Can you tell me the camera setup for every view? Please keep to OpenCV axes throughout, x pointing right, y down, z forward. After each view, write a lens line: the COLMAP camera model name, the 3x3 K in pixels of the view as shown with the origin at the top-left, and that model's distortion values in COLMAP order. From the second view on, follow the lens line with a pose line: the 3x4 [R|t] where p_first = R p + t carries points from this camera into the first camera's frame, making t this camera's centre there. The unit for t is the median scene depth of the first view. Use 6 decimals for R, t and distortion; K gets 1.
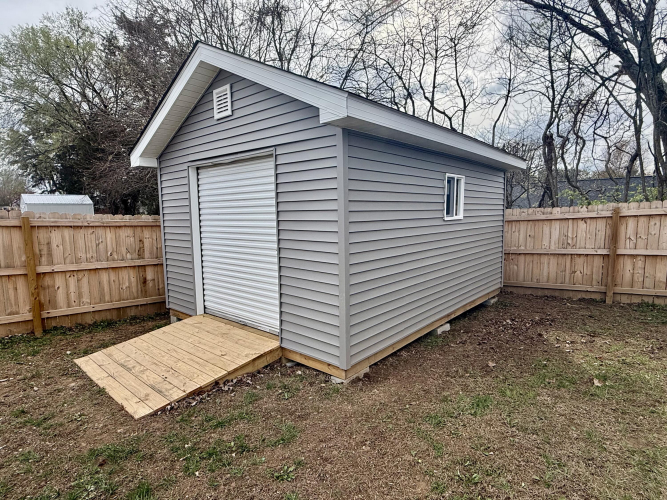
lens RADIAL K [[375.6, 0, 333.5], [0, 375.6, 250.0], [0, 0, 1]] dist [-0.002442, -0.000833]
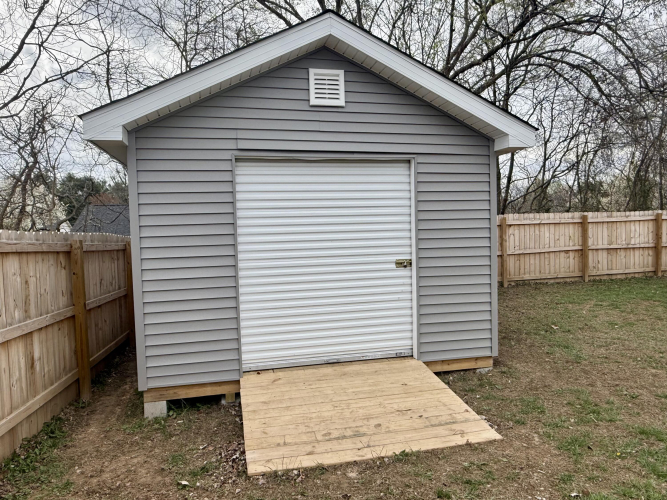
lens RADIAL K [[498.1, 0, 333.5], [0, 498.1, 250.0], [0, 0, 1]] dist [-0.008861, -0.001776]
pose [[0.554045, -0.036677, 0.831678, -1.036554], [0.090799, 0.995731, -0.016576, -0.020487], [-0.827520, 0.084699, 0.555010, 0.363137]]
